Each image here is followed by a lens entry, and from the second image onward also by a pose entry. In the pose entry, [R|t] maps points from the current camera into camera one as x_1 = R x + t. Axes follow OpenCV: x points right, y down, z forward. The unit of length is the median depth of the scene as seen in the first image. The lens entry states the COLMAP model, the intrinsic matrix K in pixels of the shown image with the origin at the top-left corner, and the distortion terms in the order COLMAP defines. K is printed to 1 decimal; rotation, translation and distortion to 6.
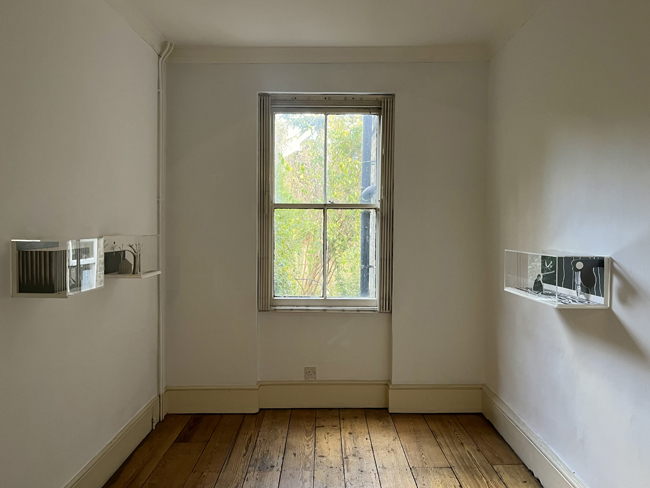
lens RADIAL K [[499.3, 0, 325.0], [0, 499.3, 244.0], [0, 0, 1]] dist [0.083354, -0.000671]
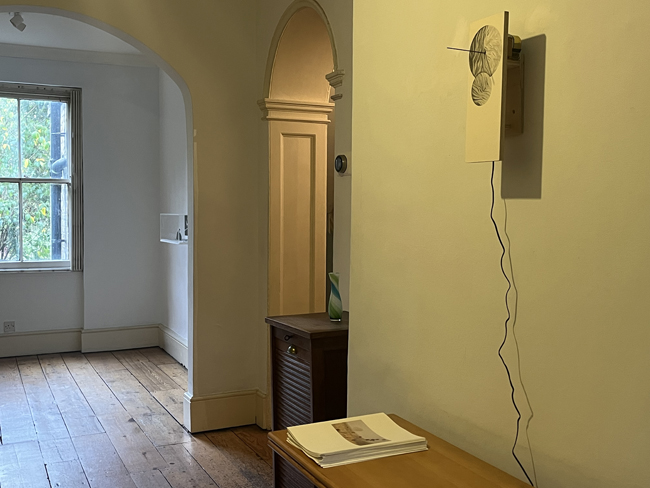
lens RADIAL K [[730.1, 0, 325.0], [0, 730.1, 244.0], [0, 0, 1]] dist [0.011094, 0.021447]
pose [[0.905061, -0.021067, 0.424760, -0.082757], [0.013369, 0.999688, 0.021096, 0.043402], [-0.425072, -0.013415, 0.905060, -0.809135]]
